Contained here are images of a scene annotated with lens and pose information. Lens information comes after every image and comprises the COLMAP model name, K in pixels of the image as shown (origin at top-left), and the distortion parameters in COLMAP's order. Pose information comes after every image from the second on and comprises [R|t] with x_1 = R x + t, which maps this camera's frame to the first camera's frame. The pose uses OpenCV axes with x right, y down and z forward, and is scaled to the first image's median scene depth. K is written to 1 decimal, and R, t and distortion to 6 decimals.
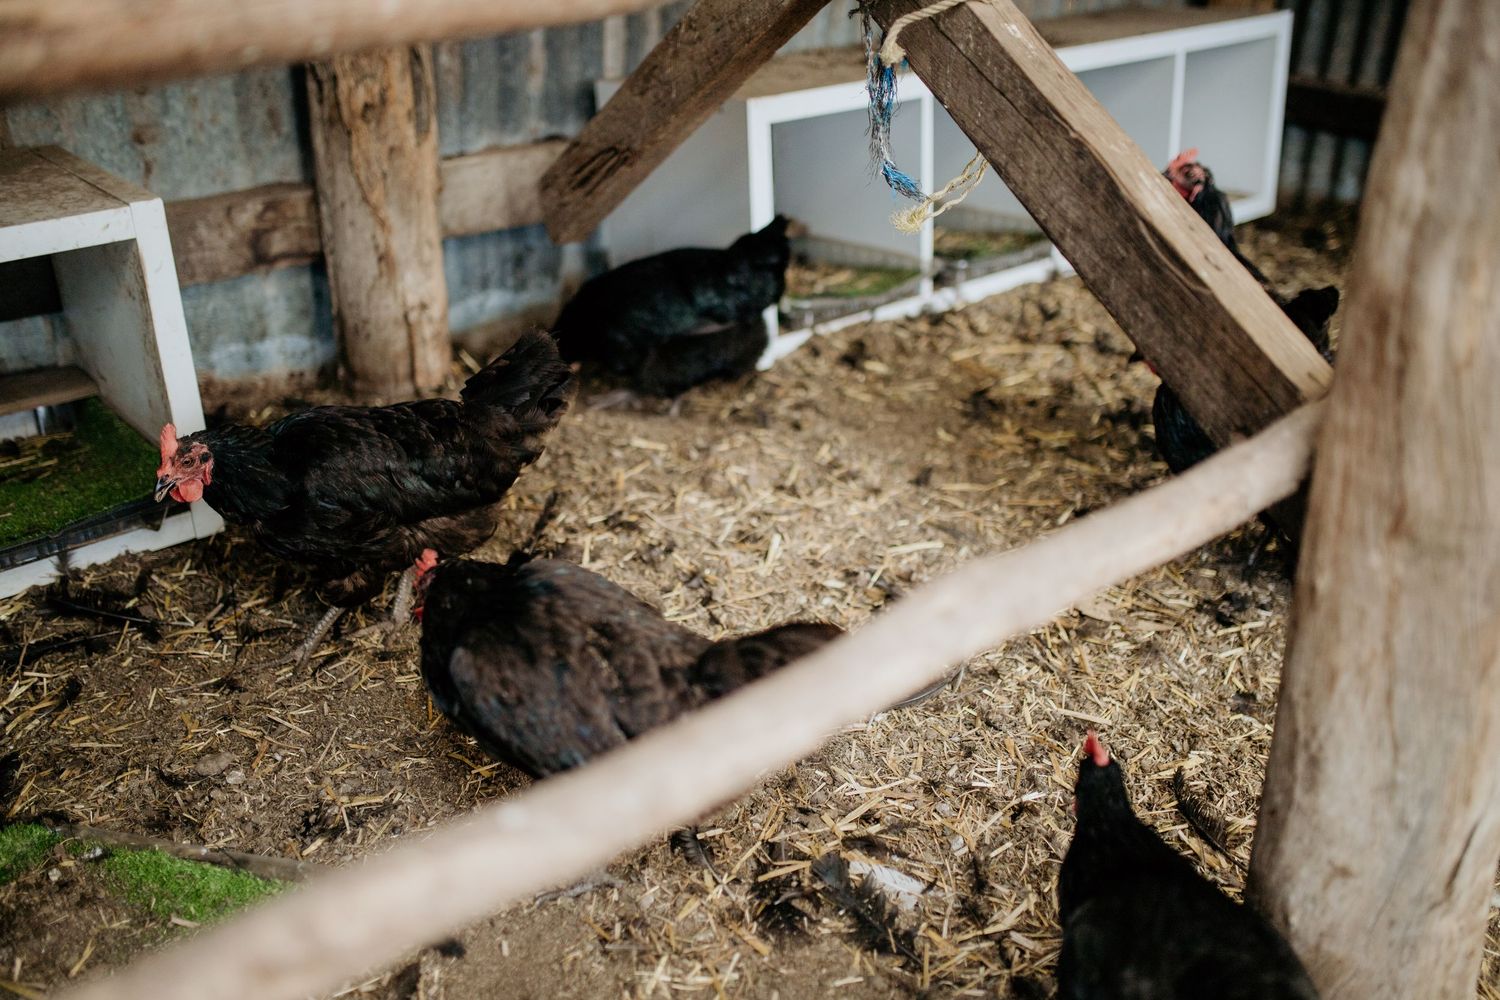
lens RADIAL K [[1518.1, 0, 749.2], [0, 1518.1, 497.2], [0, 0, 1]] dist [-0.004946, 0.000000]
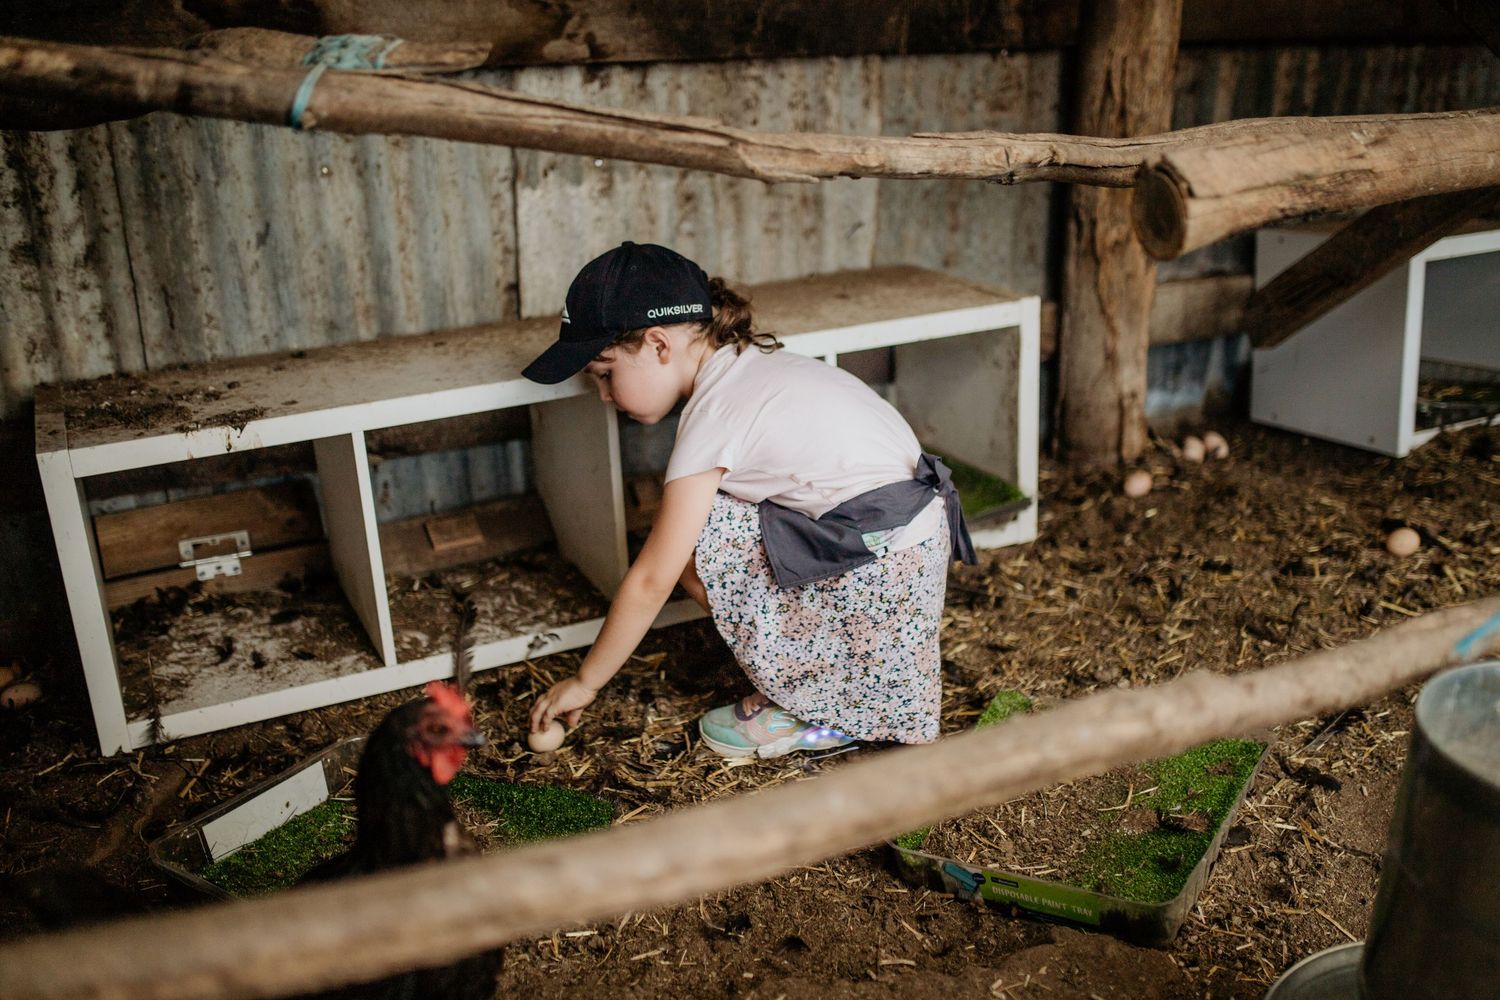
lens RADIAL K [[1518.1, 0, 752.6], [0, 1518.1, 503.2], [0, 0, 1]] dist [-0.004946, 0.000000]
pose [[0.973495, 0.051968, -0.222727, -0.239132], [-0.074603, 0.992731, -0.094446, 0.114536], [0.216200, 0.108559, 0.970295, -0.326054]]
